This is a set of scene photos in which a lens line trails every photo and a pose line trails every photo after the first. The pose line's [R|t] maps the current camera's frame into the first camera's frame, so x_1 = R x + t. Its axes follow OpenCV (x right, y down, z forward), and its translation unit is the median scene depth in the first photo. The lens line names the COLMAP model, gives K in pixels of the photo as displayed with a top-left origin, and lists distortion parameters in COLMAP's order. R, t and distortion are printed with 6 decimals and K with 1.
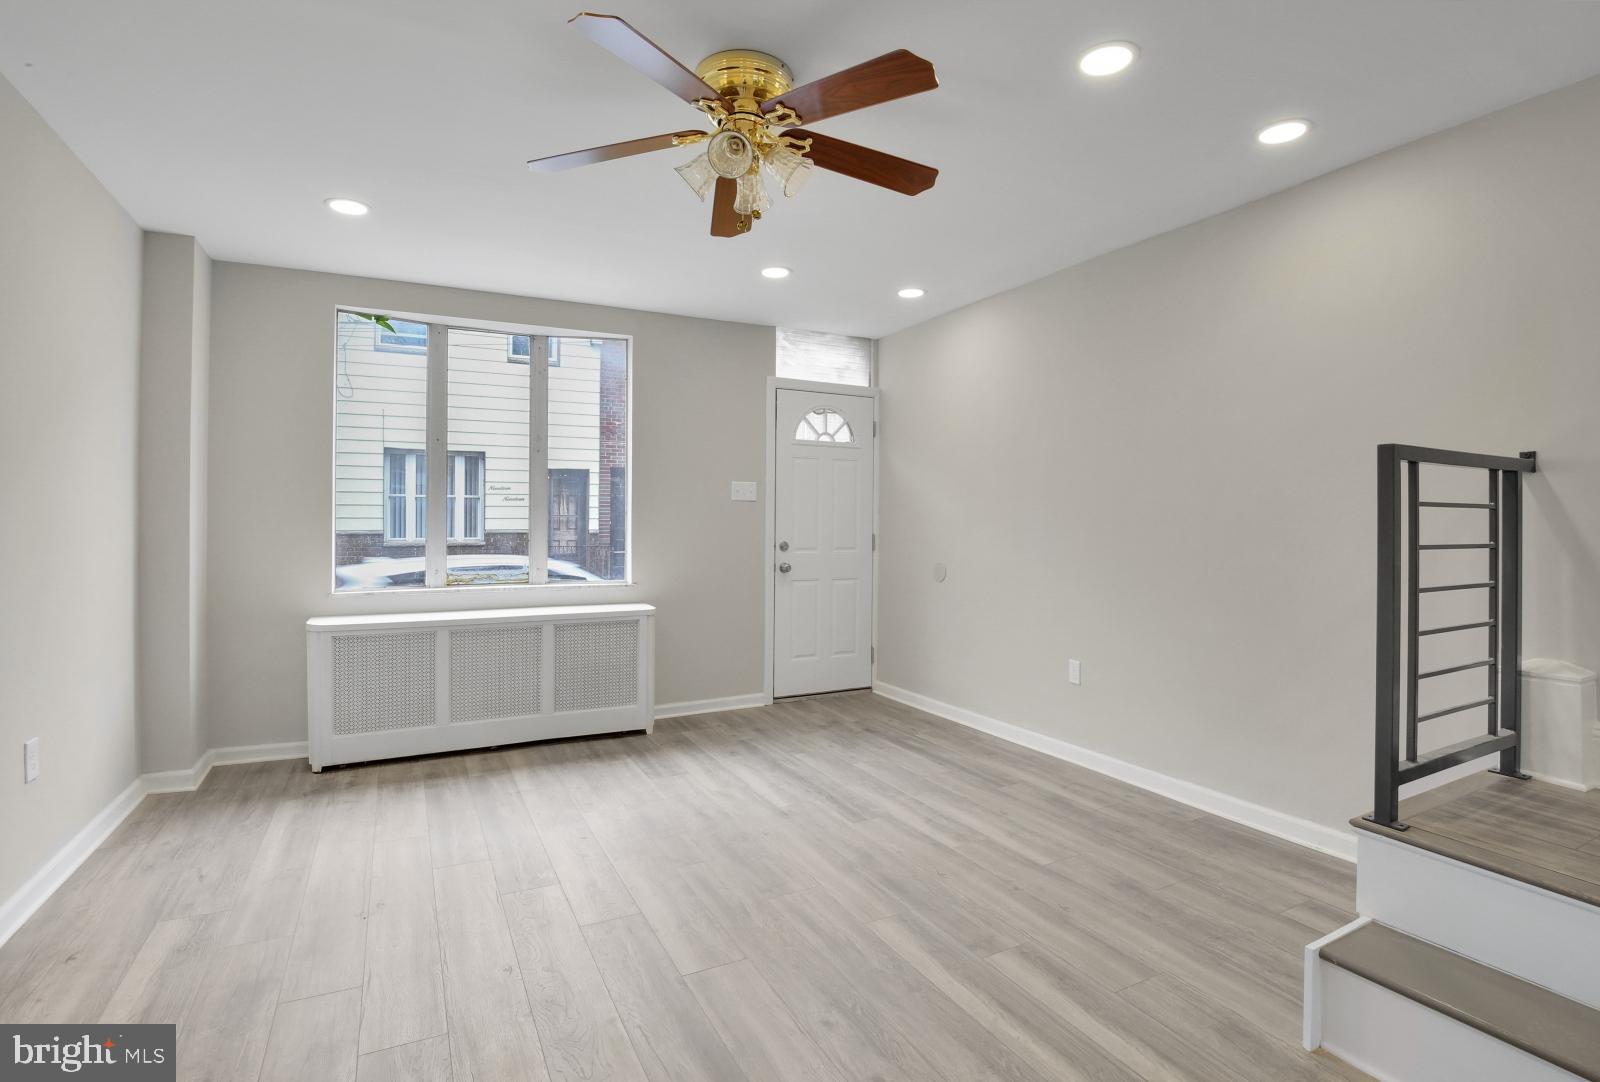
lens RADIAL K [[773.9, 0, 799.0], [0, 773.9, 515.9], [0, 0, 1]] dist [-0.029354, 0.000029]
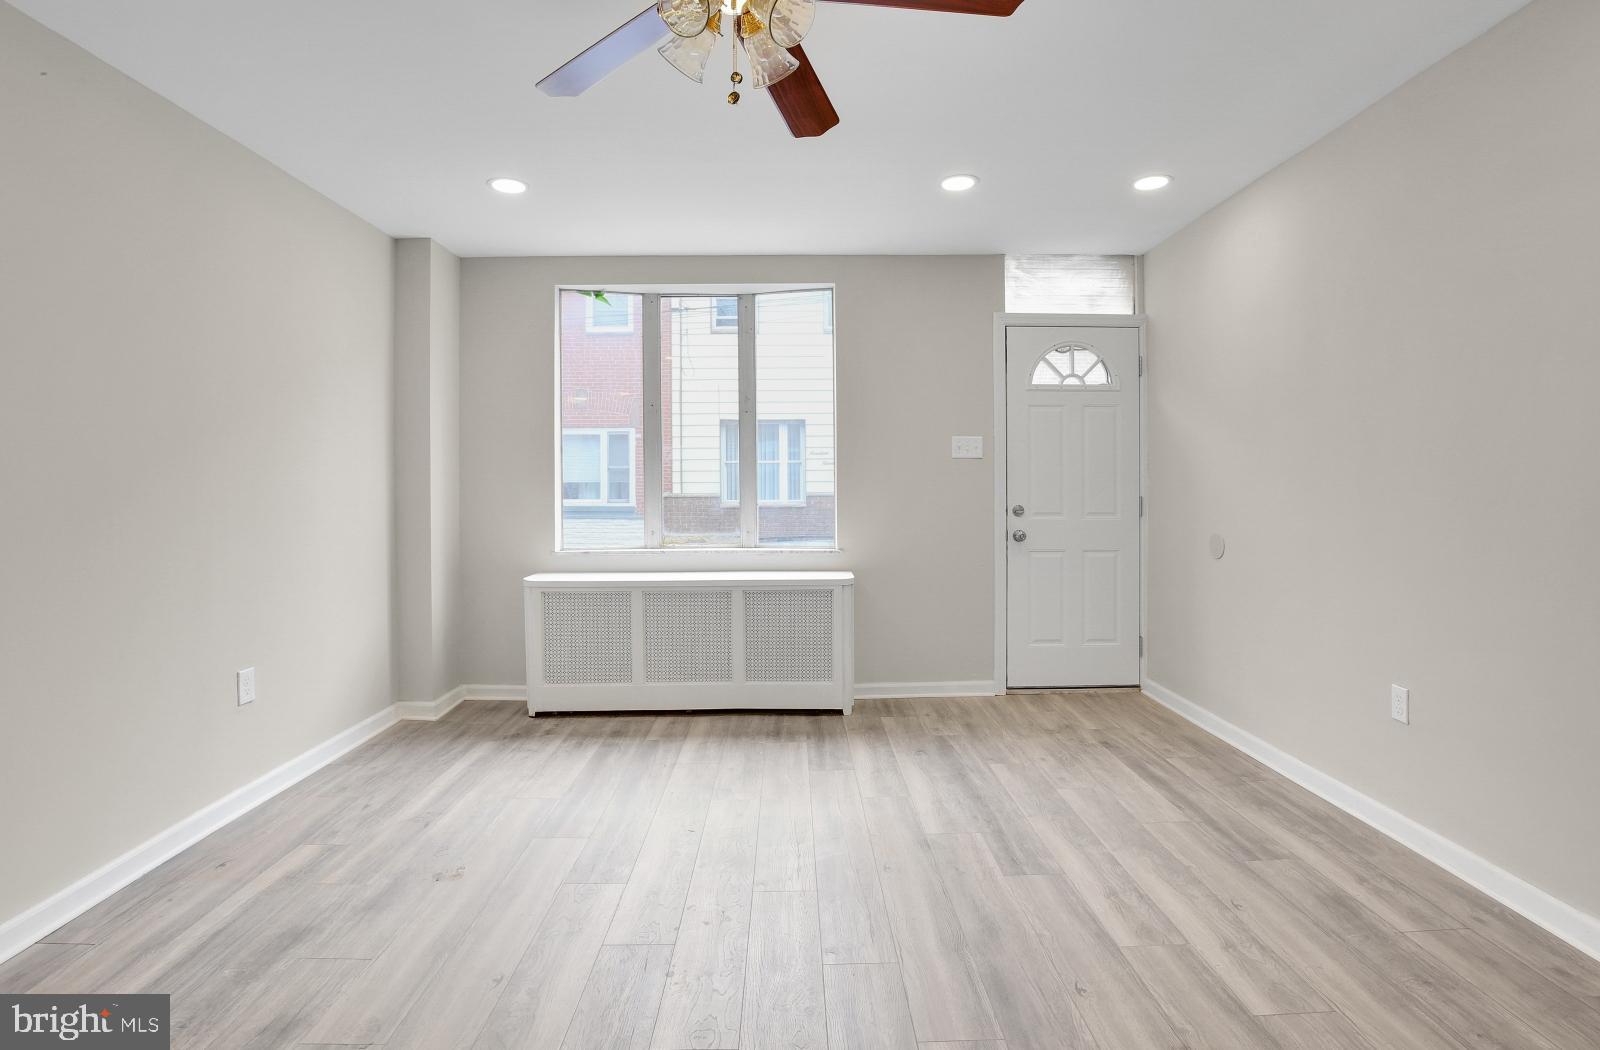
lens RADIAL K [[756.8, 0, 806.6], [0, 756.8, 476.6], [0, 0, 1]] dist [-0.033728, 0.004600]
pose [[0.897450, -0.011901, -0.440957, 0.212349], [0.010605, 0.999929, -0.005403, 0.006021], [0.440990, 0.000173, 0.897512, 0.235240]]
